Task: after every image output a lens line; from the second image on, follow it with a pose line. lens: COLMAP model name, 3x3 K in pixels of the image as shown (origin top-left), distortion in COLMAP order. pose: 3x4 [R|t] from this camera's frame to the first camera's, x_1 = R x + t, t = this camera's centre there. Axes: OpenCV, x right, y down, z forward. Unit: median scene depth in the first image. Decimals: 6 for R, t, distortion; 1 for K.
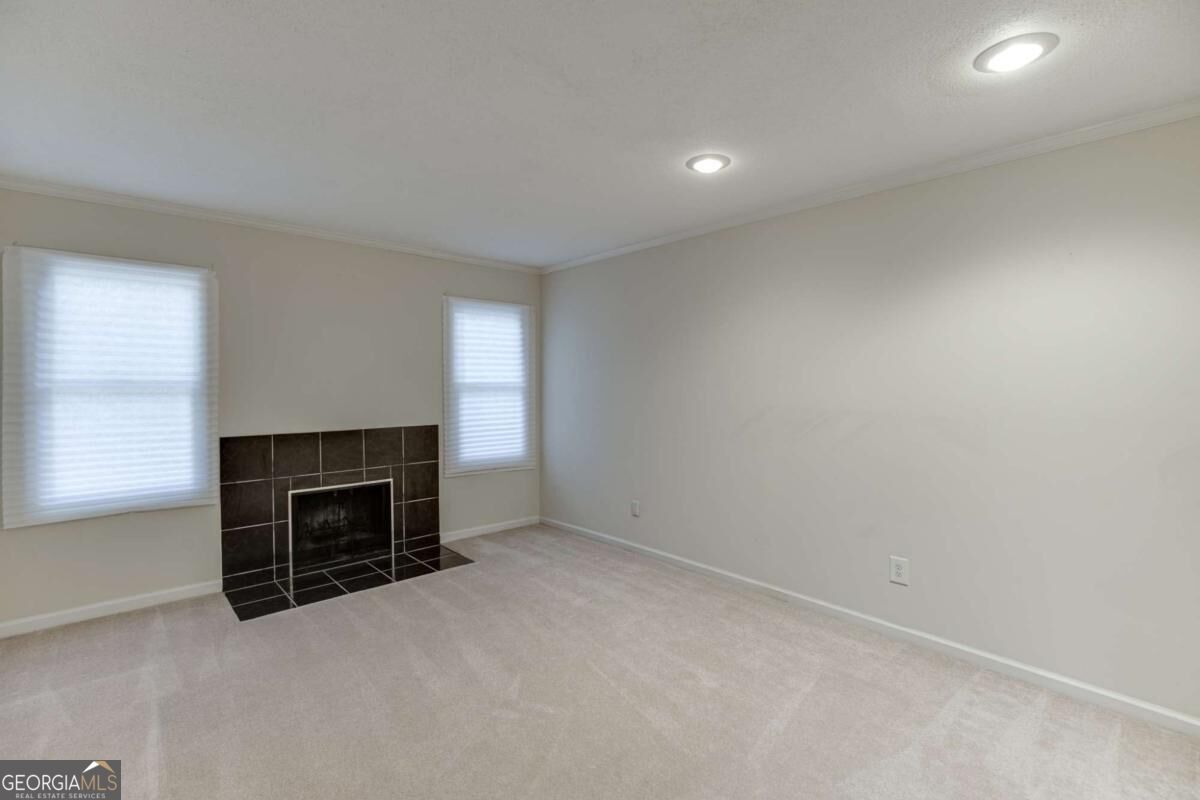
lens RADIAL K [[563.7, 0, 600.8], [0, 563.7, 393.9], [0, 0, 1]] dist [0.001718, 0.000266]
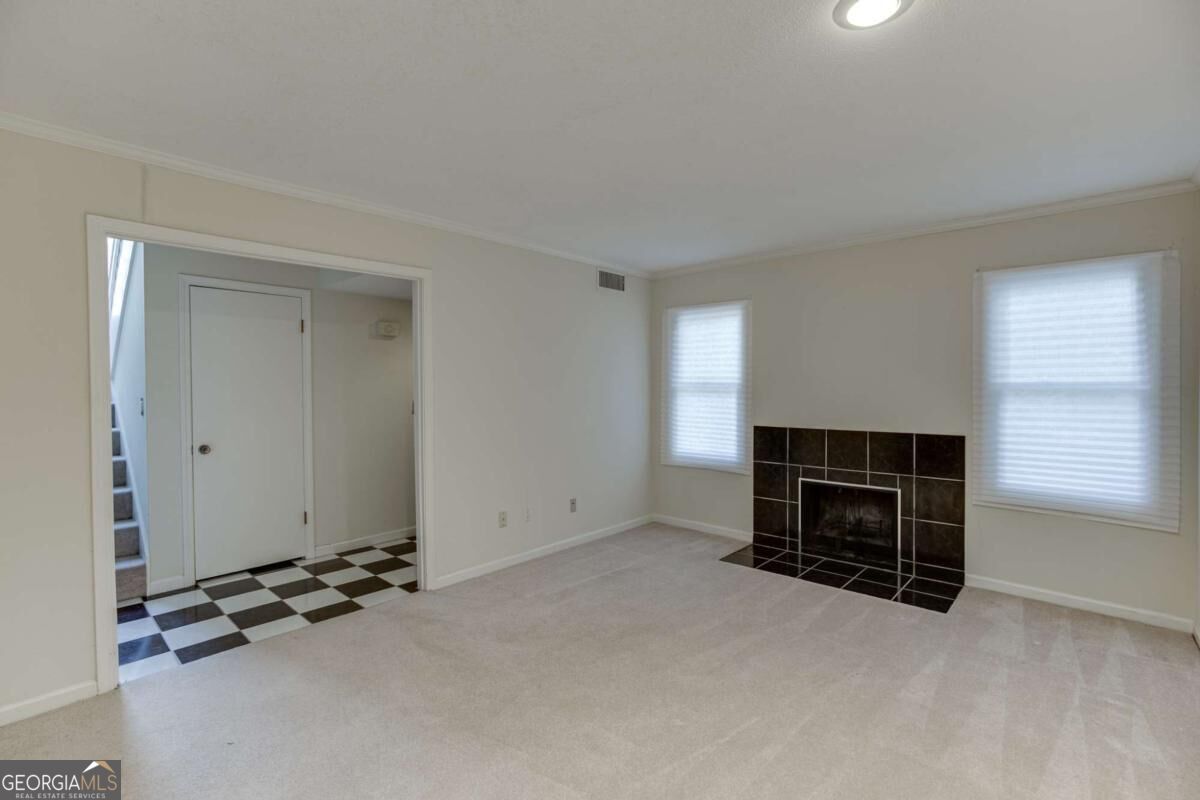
lens RADIAL K [[549.1, 0, 599.7], [0, 549.1, 393.1], [0, 0, 1]] dist [-0.000107, 0.000128]
pose [[0.076564, 0.015451, -0.996945, 0.491716], [-0.016699, 0.999760, 0.014212, -0.009540], [0.996925, 0.015560, 0.076804, 0.462517]]
